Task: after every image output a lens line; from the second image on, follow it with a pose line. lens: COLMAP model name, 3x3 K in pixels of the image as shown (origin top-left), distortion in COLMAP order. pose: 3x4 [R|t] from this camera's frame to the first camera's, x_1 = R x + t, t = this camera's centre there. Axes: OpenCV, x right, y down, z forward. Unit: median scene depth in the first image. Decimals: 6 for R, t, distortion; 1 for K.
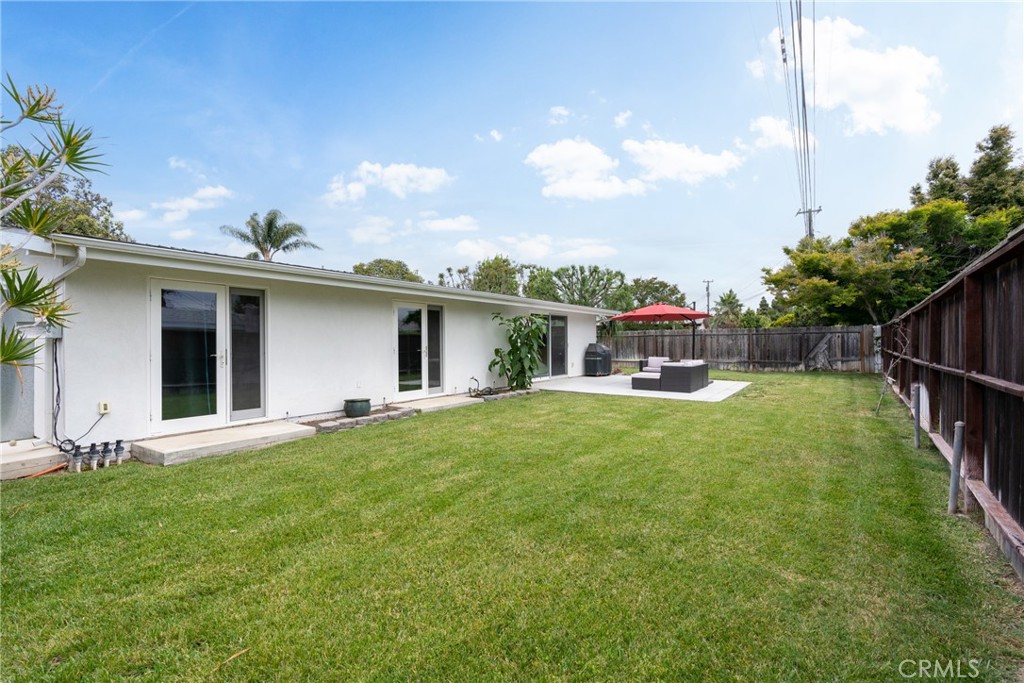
lens RADIAL K [[466.2, 0, 519.0], [0, 466.2, 342.5], [0, 0, 1]] dist [0.000474, -0.000402]
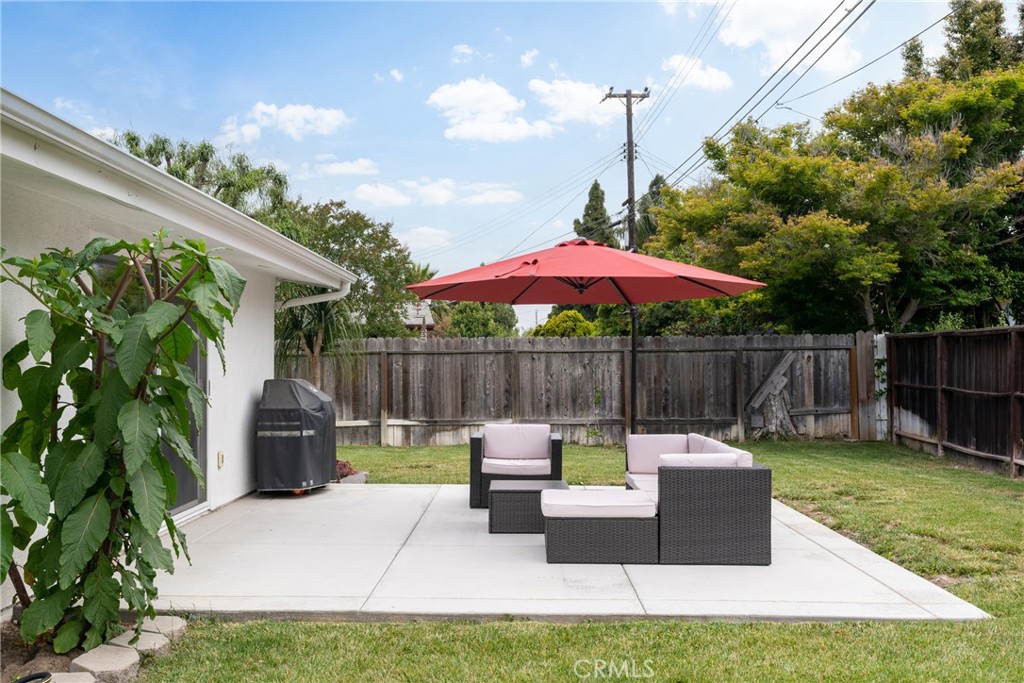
lens RADIAL K [[992.8, 0, 507.5], [0, 992.8, 339.9], [0, 0, 1]] dist [0.001058, 0.000000]
pose [[0.839425, 0.013935, 0.543297, -0.049256], [0.001542, 0.999606, -0.028021, -0.004646], [-0.543473, 0.024359, 0.839073, 0.374374]]
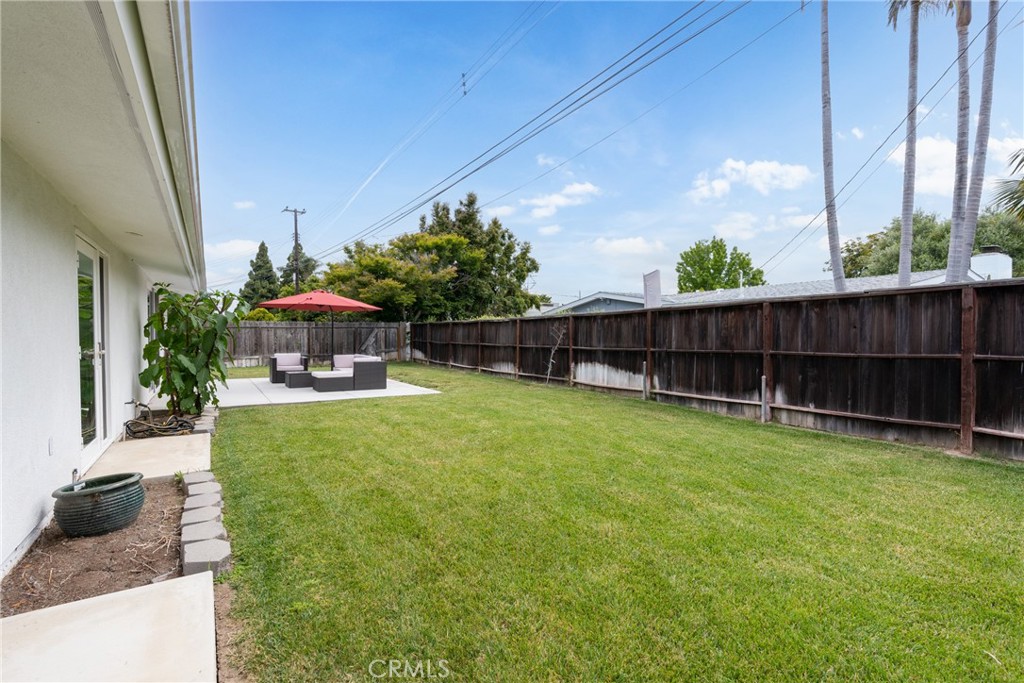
lens RADIAL K [[466.2, 0, 510.3], [0, 466.2, 340.4], [0, 0, 1]] dist [0.000474, -0.000402]
pose [[0.390939, -0.007622, 0.920385, -0.260008], [0.000216, 0.999966, 0.008189, 0.000769], [-0.920417, -0.003002, 0.390928, 0.247906]]
